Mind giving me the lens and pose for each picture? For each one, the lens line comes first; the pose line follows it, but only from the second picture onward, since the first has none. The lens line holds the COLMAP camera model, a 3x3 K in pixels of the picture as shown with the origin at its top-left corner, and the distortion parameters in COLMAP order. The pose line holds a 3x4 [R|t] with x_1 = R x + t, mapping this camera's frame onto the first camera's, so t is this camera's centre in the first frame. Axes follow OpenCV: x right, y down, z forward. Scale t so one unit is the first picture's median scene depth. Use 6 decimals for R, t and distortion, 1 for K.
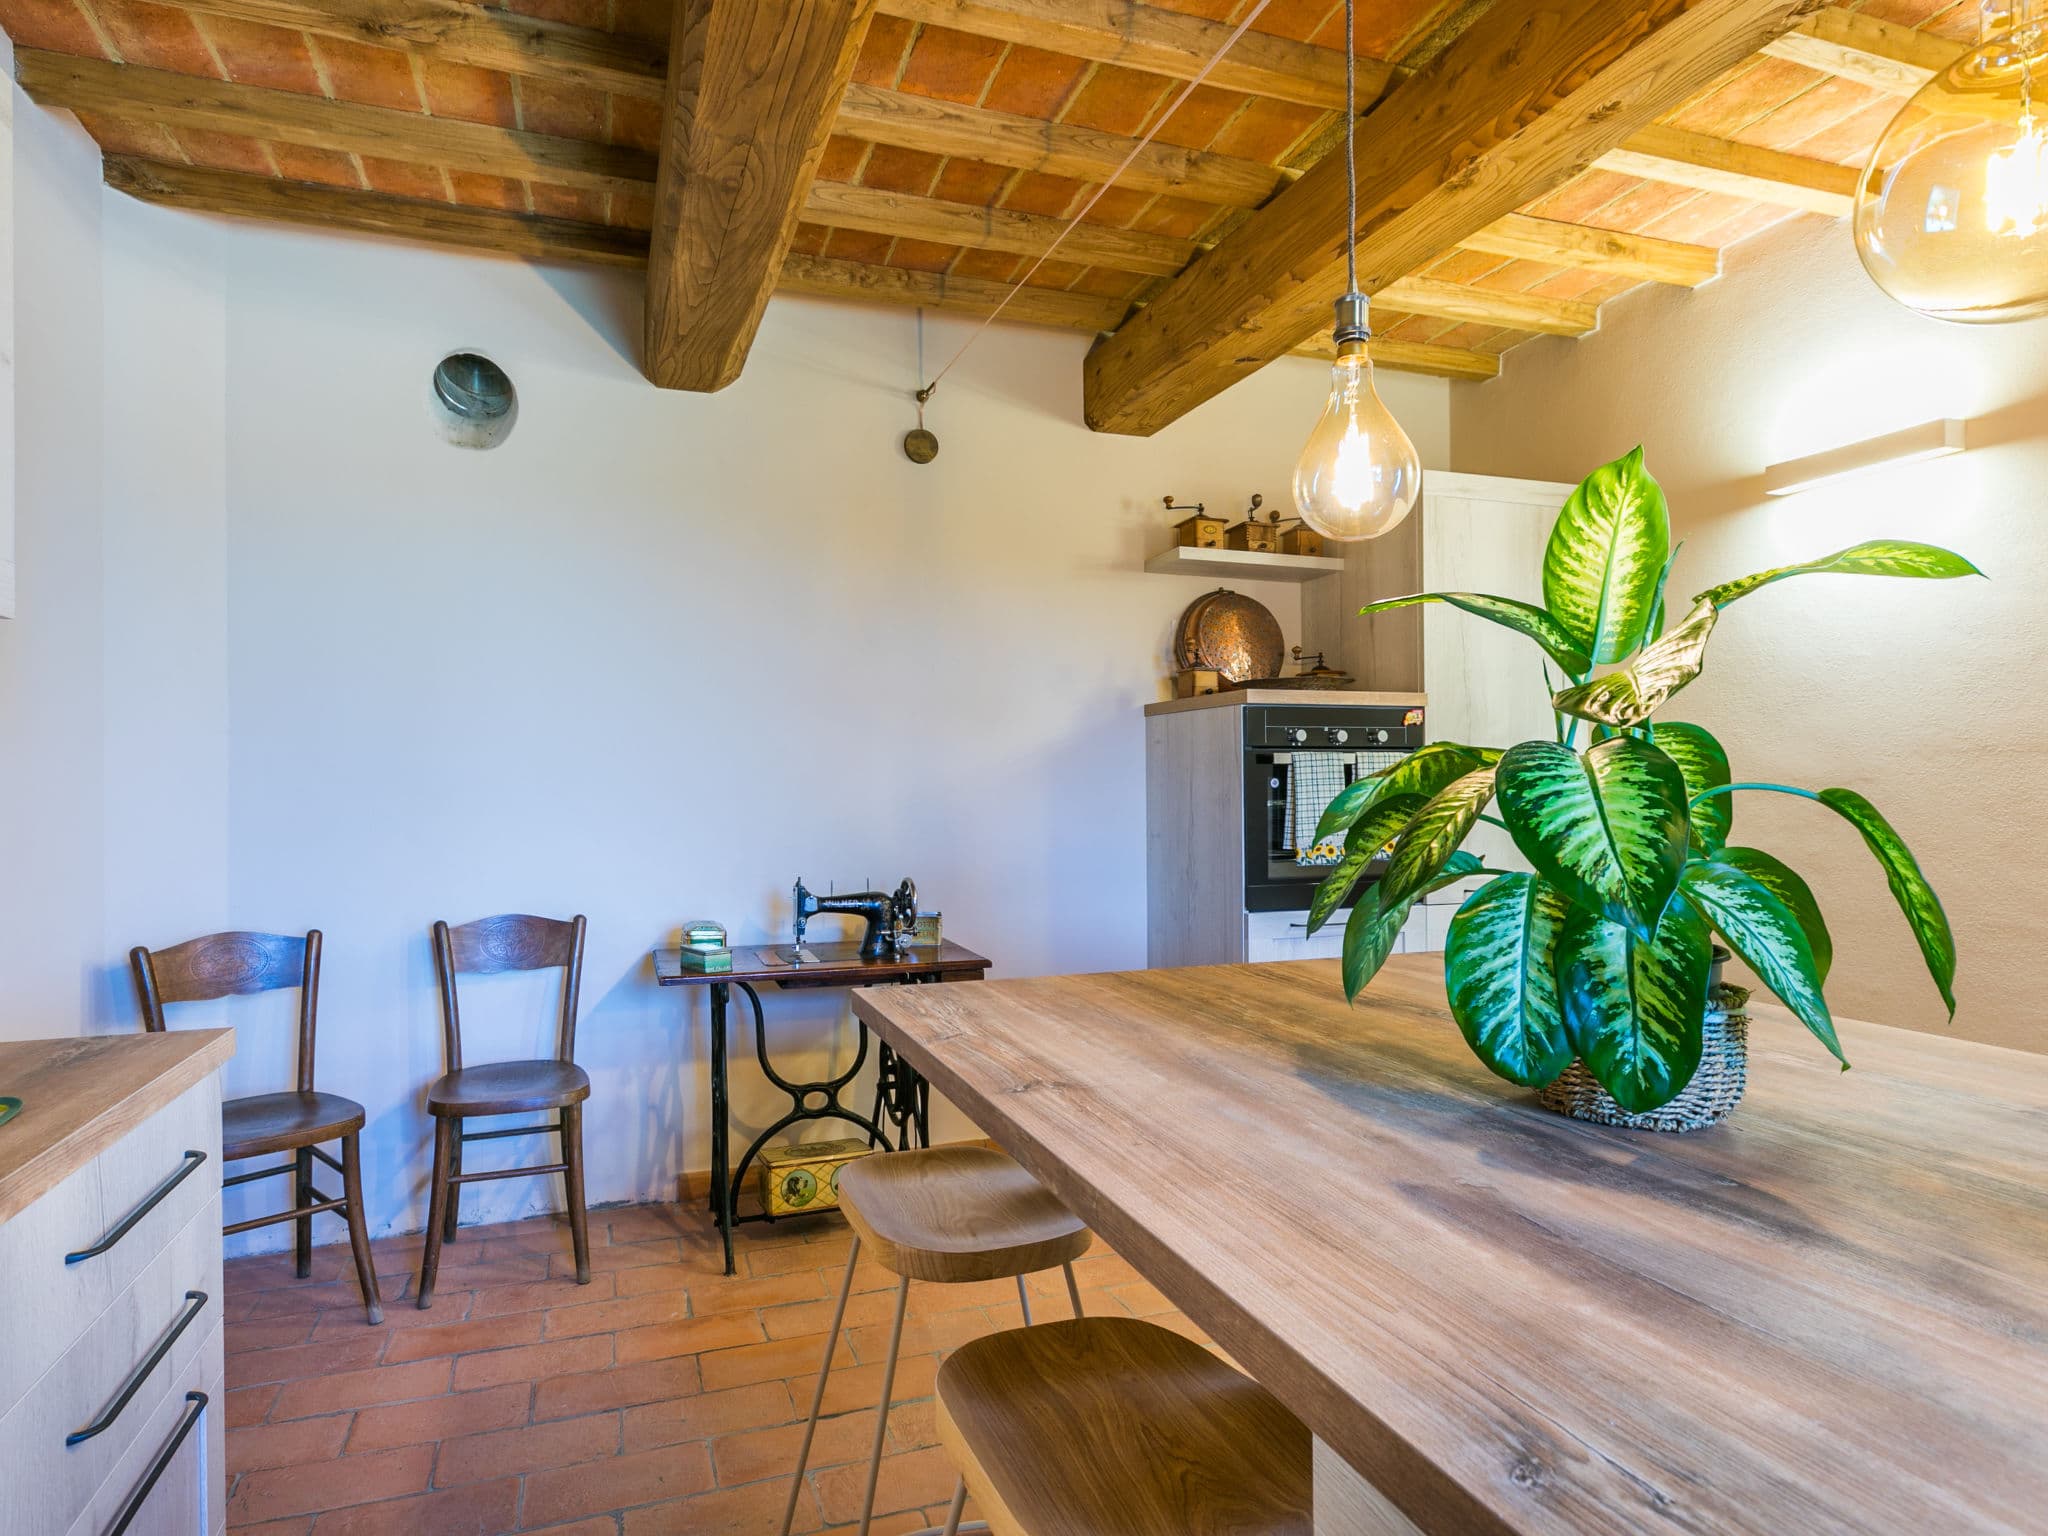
lens RADIAL K [[1052.6, 0, 1031.2], [0, 1052.6, 776.2], [0, 0, 1]] dist [0.001893, 0.001342]
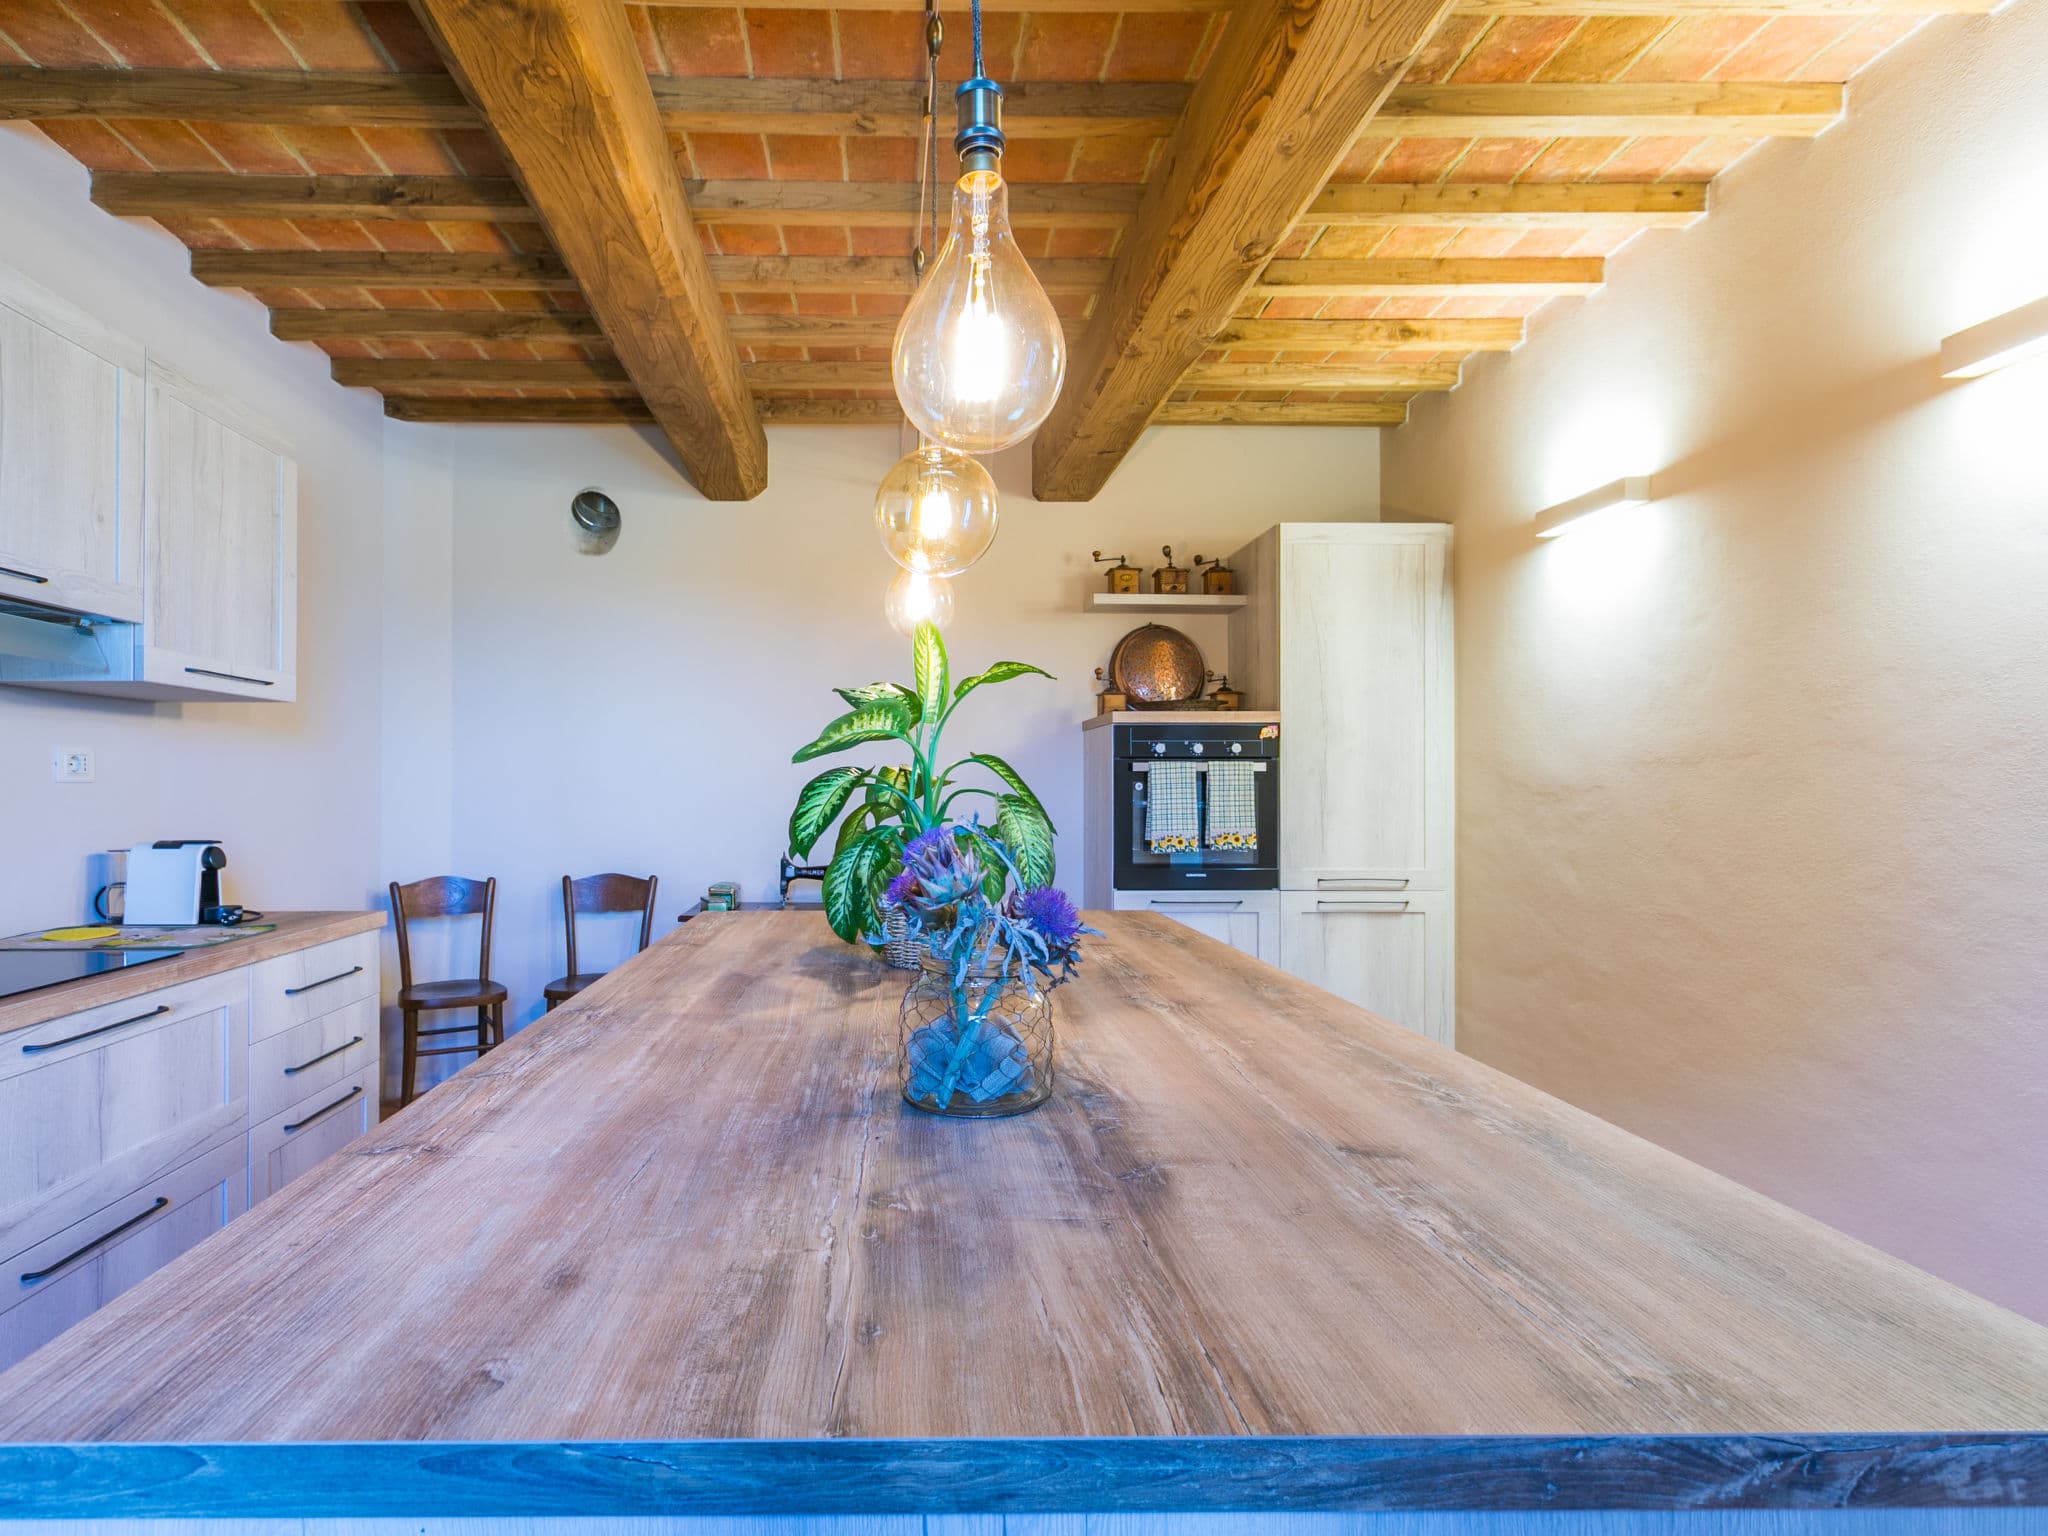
lens RADIAL K [[1010.6, 0, 899.8], [0, 1010.6, 776.6], [0, 0, 1]] dist [-0.000512, 0.000565]
pose [[0.952270, 0.003516, -0.305235, 0.325901], [-0.003620, 0.999993, 0.000225, -0.004601], [0.305234, 0.000891, 0.952277, -0.222785]]
